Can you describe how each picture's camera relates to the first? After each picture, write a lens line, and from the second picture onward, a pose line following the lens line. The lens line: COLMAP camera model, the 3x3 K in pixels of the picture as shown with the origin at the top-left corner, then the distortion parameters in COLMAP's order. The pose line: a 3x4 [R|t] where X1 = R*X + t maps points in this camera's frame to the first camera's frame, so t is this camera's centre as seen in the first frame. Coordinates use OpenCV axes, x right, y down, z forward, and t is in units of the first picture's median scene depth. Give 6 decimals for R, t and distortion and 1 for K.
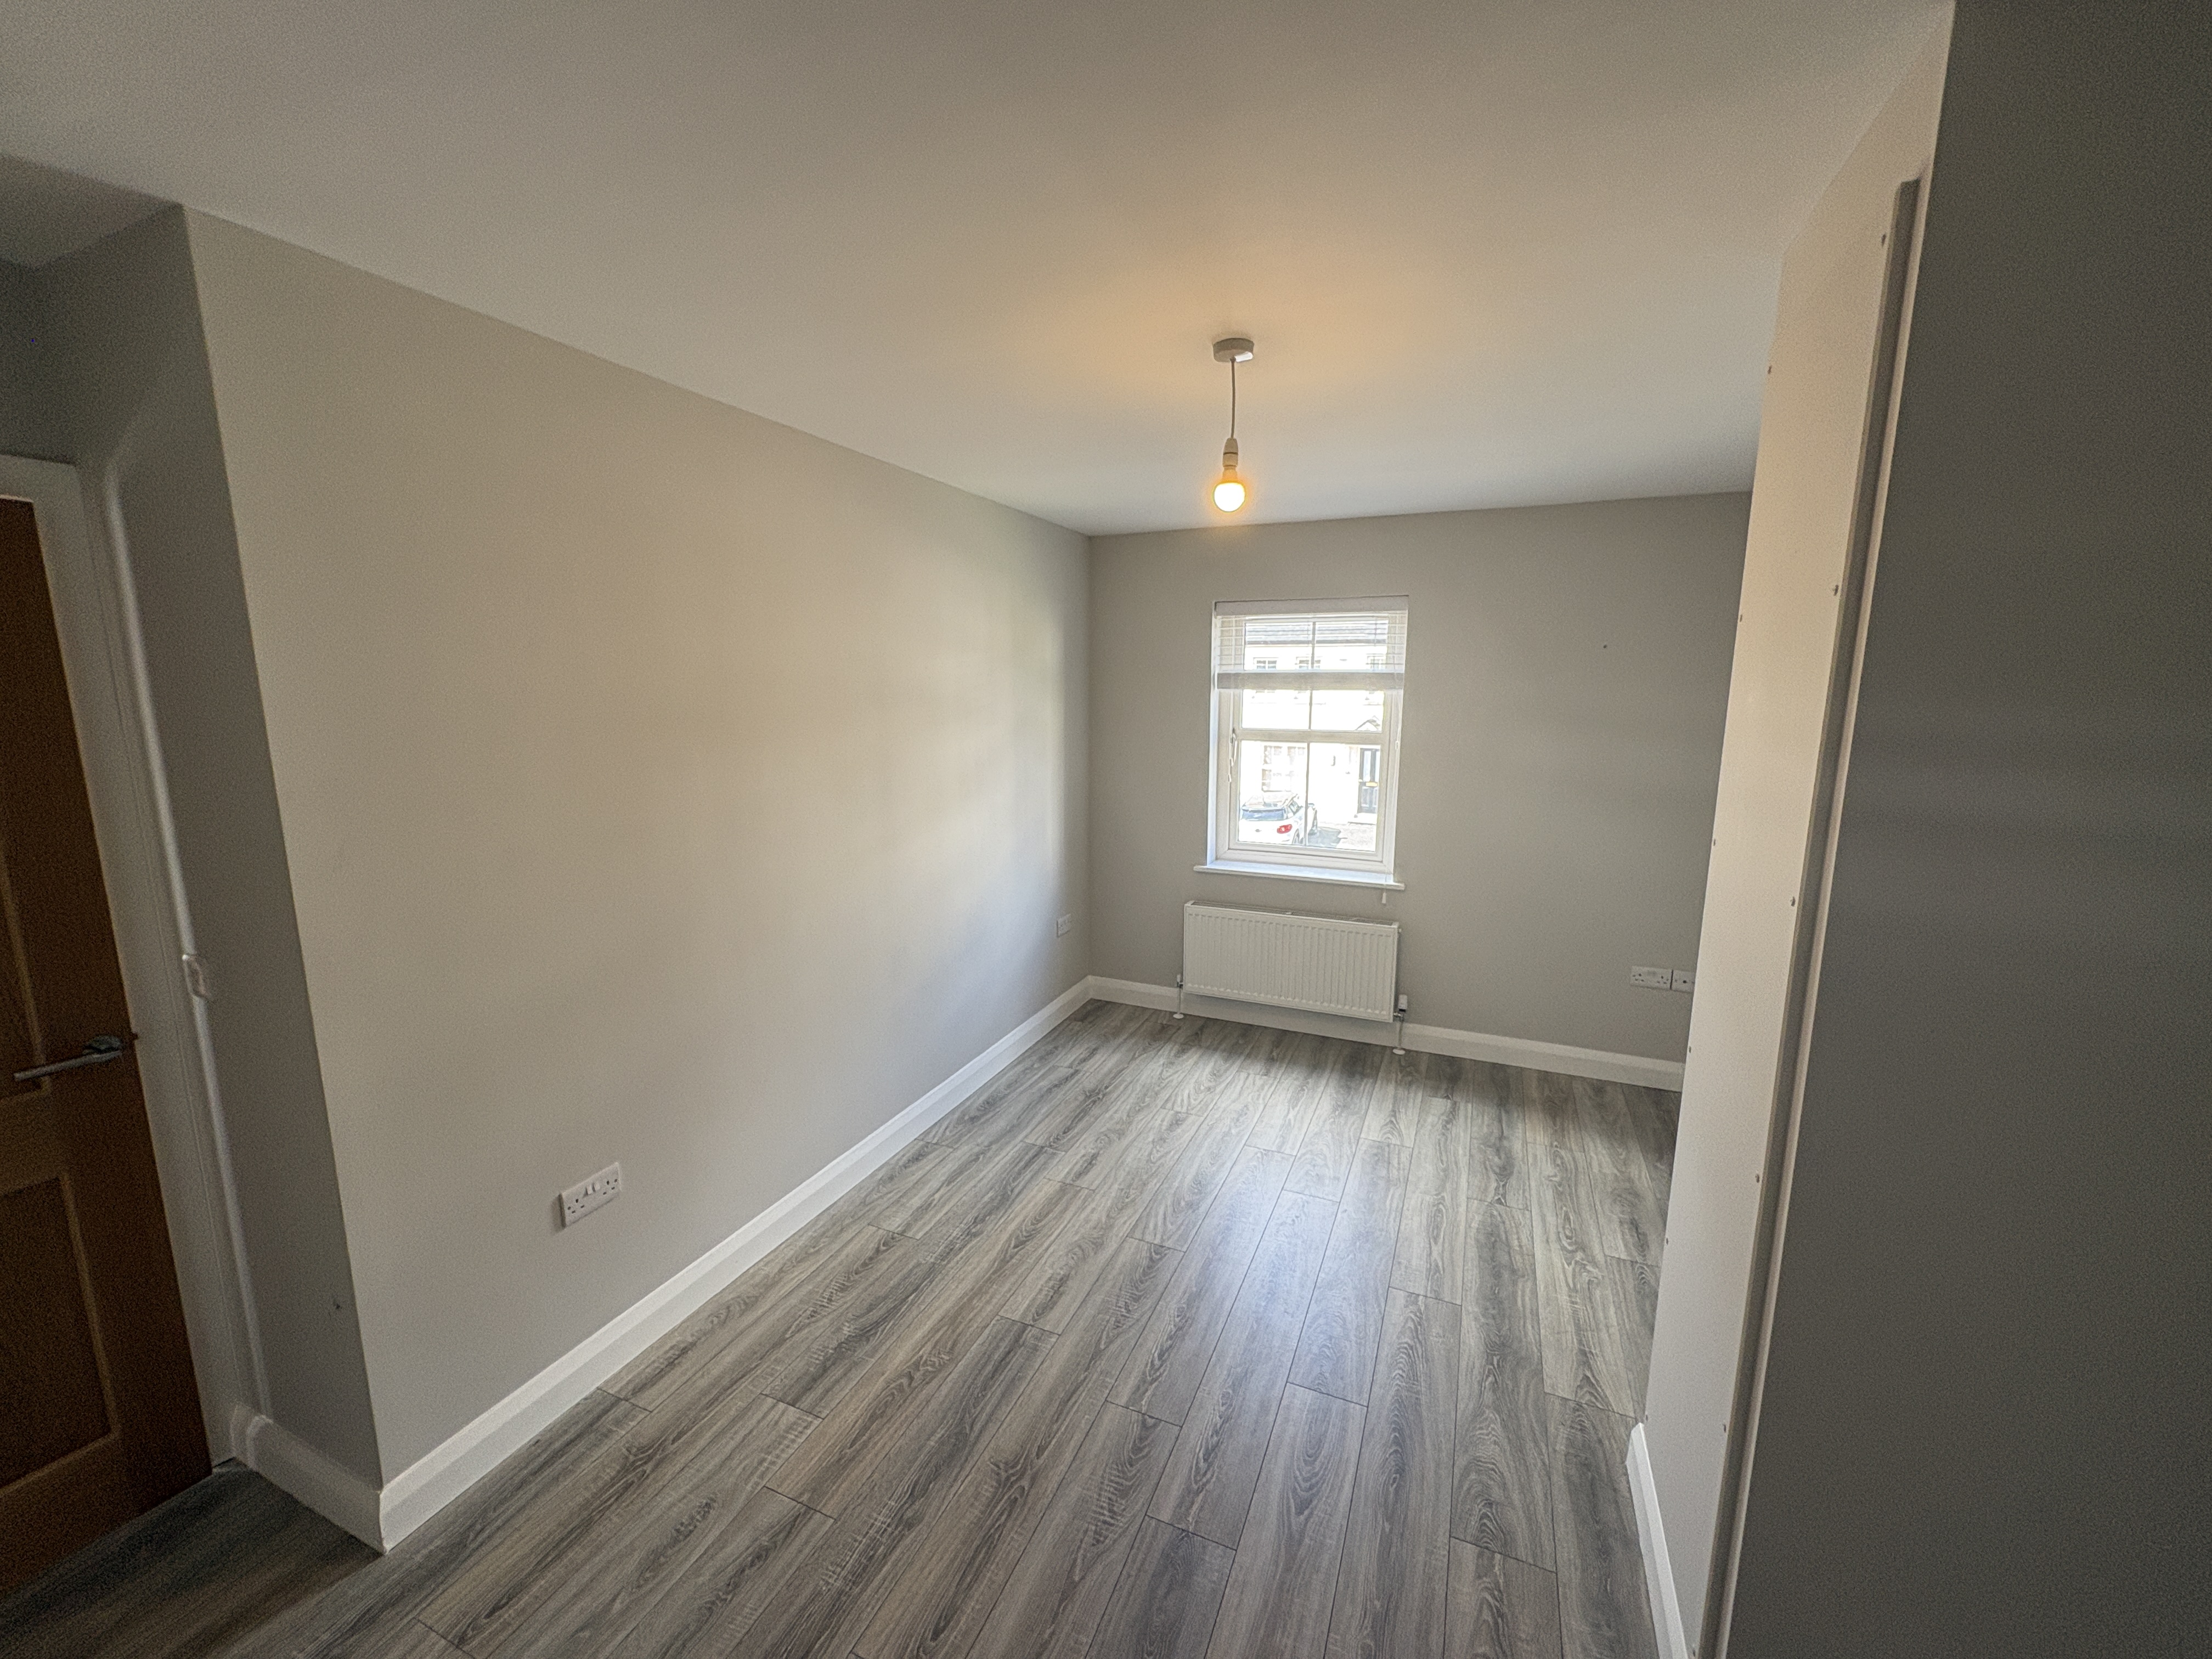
lens RADIAL K [[888.7, 0, 1121.6], [0, 888.7, 837.1], [0, 0, 1]] dist [-0.000426, 0.000399]
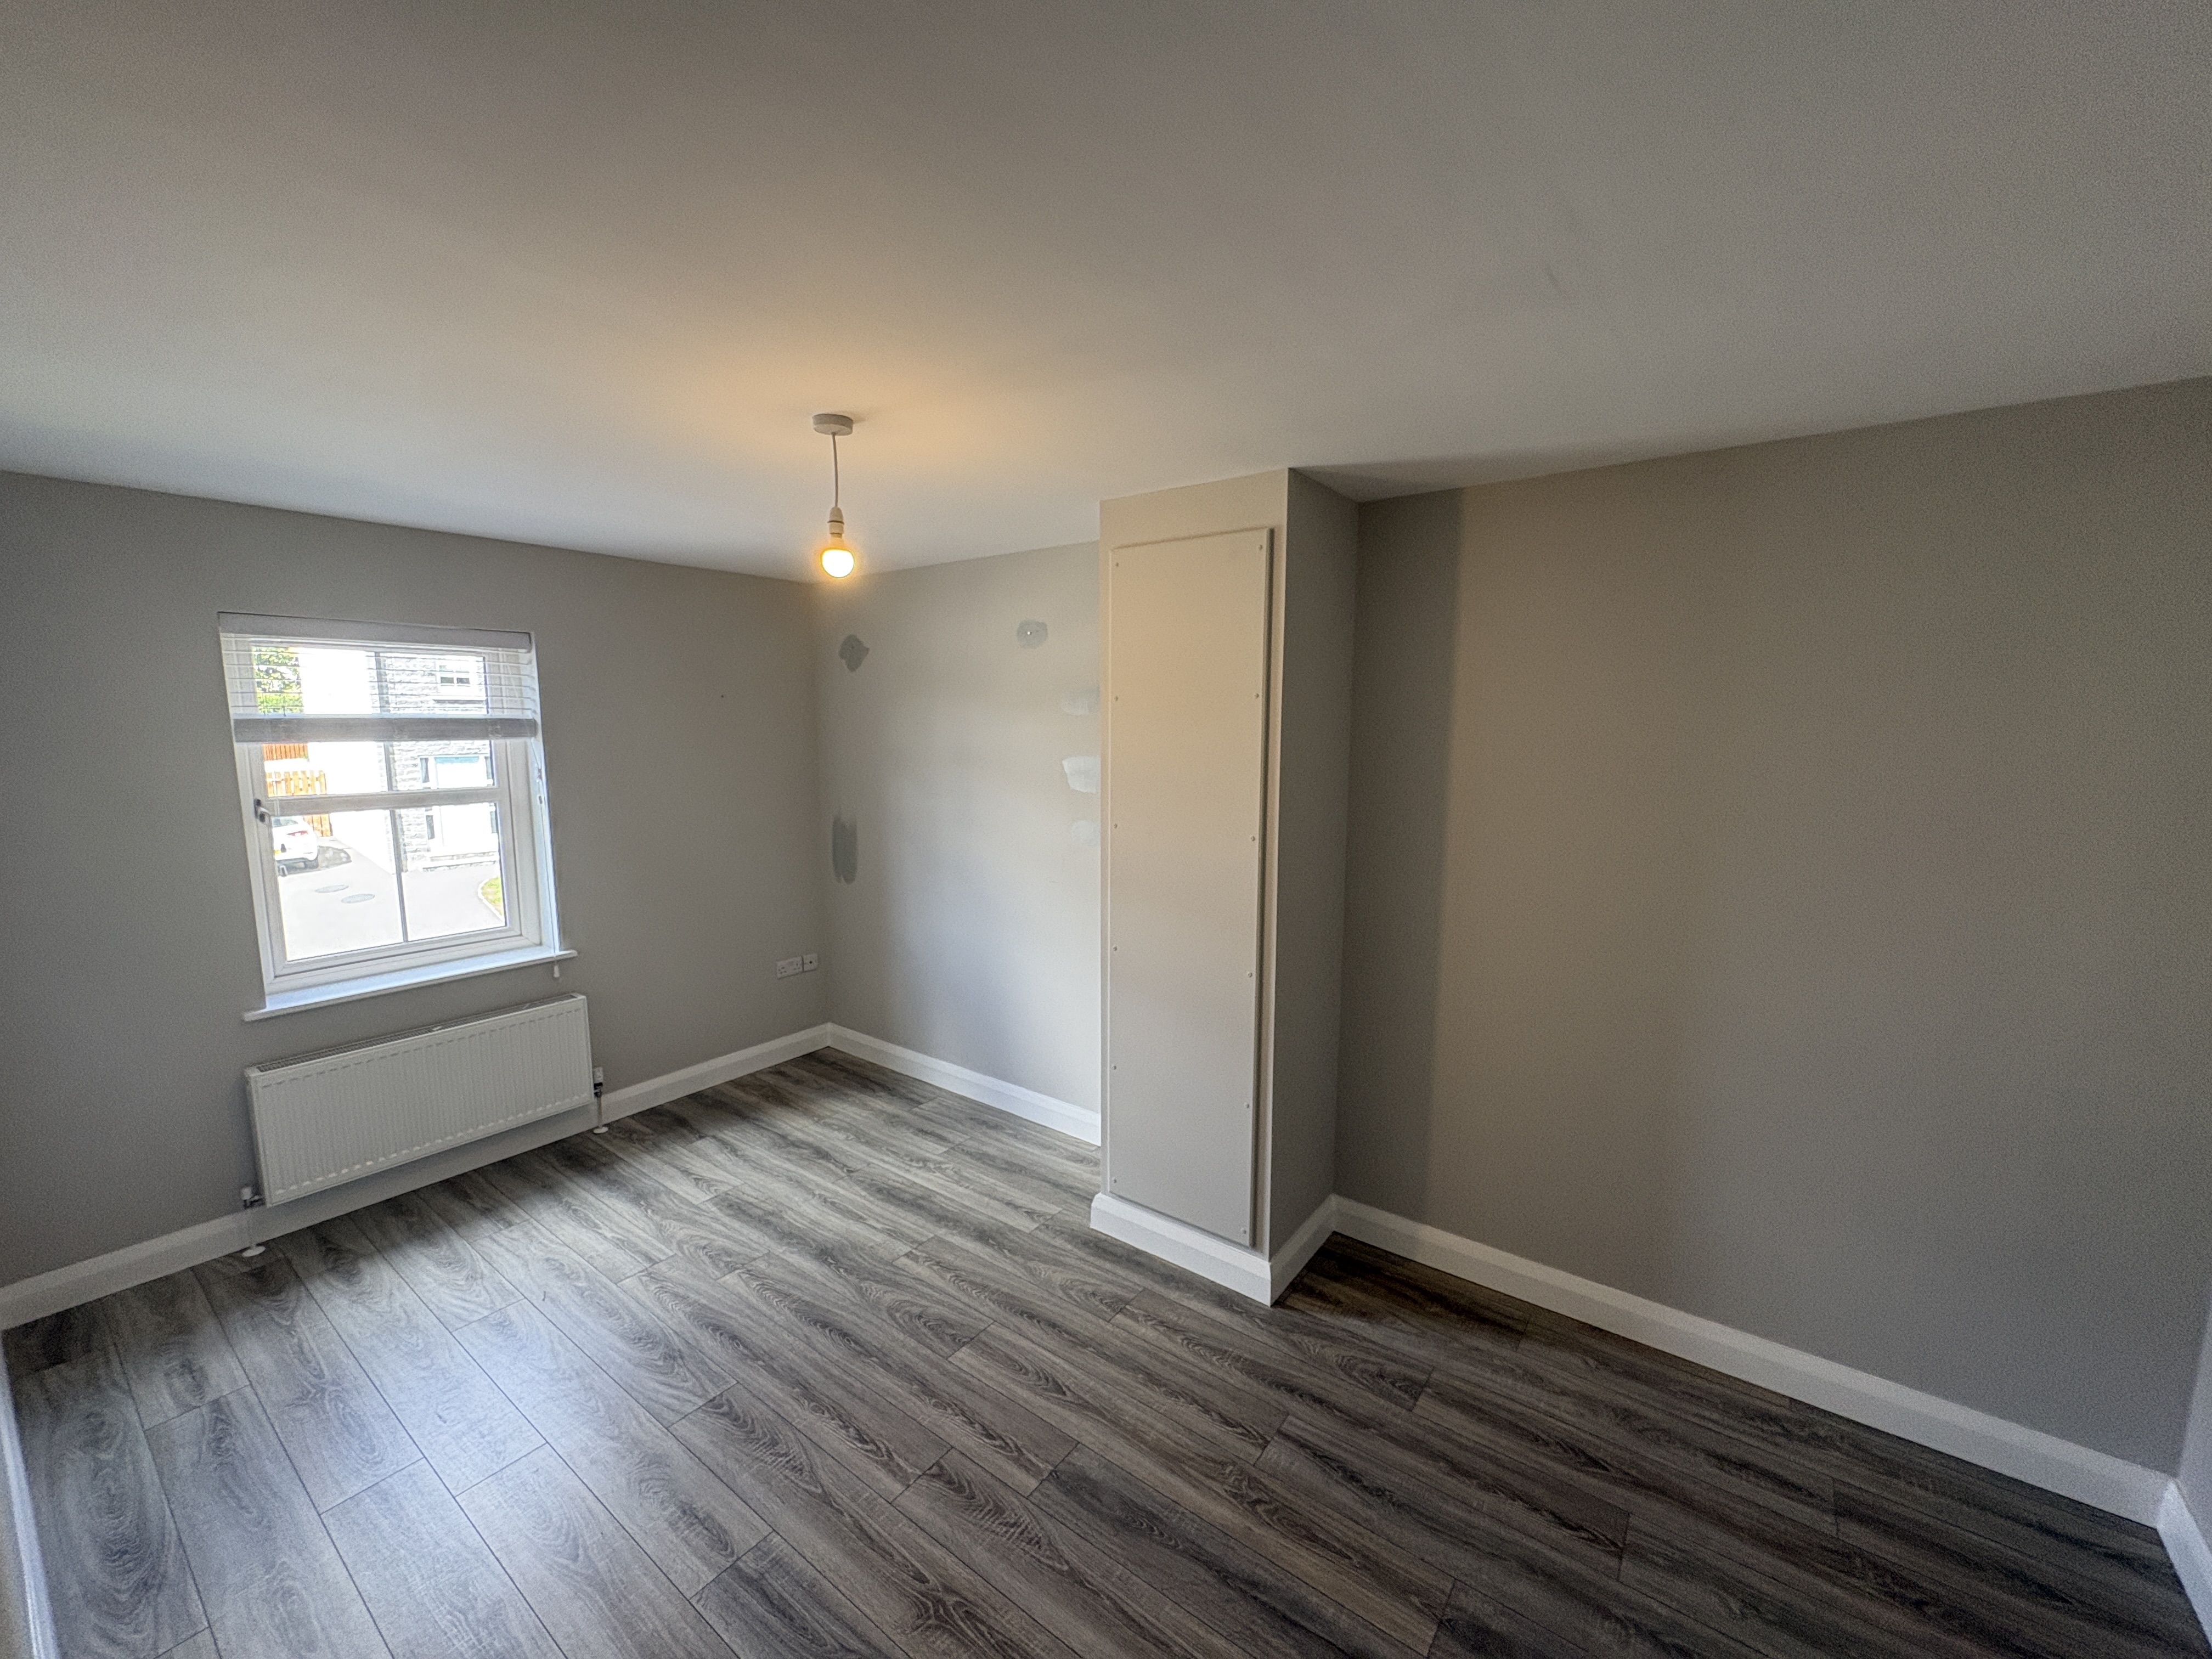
lens RADIAL K [[888.7, 0, 1093.7], [0, 888.7, 838.9], [0, 0, 1]] dist [-0.000426, 0.000399]
pose [[0.236201, -0.136046, 0.962133, -0.464457], [0.164499, 0.981457, 0.098394, -0.067689], [-0.957679, 0.135030, 0.254200, 0.275106]]
